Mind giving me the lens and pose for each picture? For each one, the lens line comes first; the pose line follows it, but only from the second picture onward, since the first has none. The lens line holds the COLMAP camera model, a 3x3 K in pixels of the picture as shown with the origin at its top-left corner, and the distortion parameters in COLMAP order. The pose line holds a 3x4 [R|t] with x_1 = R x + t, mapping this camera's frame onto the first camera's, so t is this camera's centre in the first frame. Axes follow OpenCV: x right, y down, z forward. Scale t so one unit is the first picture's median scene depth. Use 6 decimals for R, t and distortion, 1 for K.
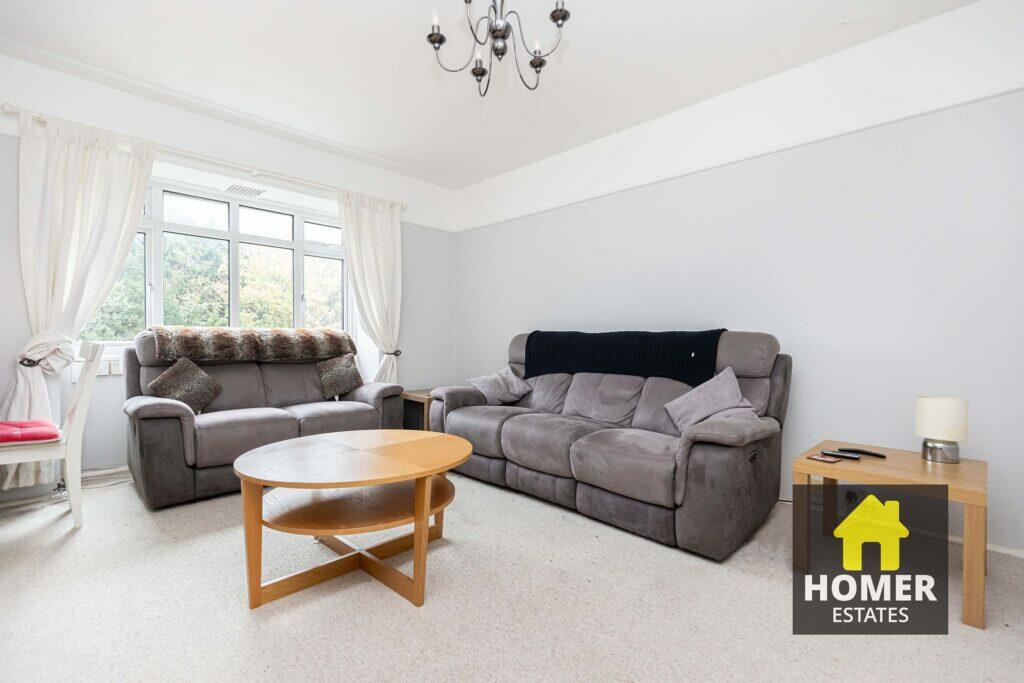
lens RADIAL K [[465.7, 0, 513.6], [0, 465.7, 345.4], [0, 0, 1]] dist [-0.002557, -0.000266]
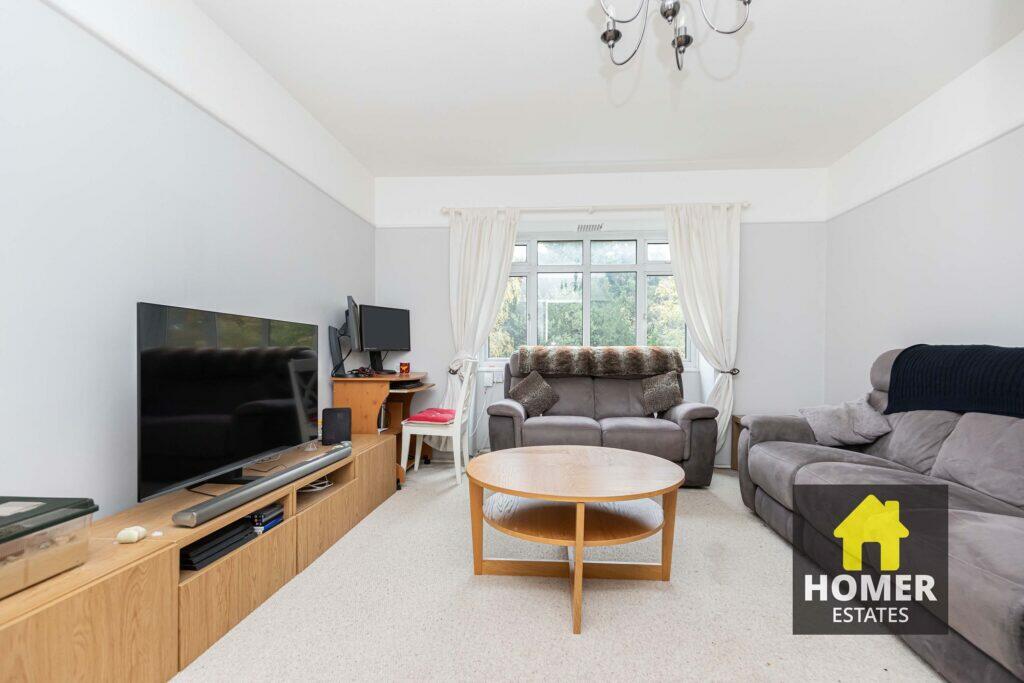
lens RADIAL K [[465.7, 0, 512.5], [0, 465.7, 360.7], [0, 0, 1]] dist [-0.002557, -0.000266]
pose [[0.635738, 0.009038, -0.771852, 0.215733], [-0.009267, 0.999949, 0.004076, -0.005605], [0.771850, 0.004562, 0.635789, 0.132080]]
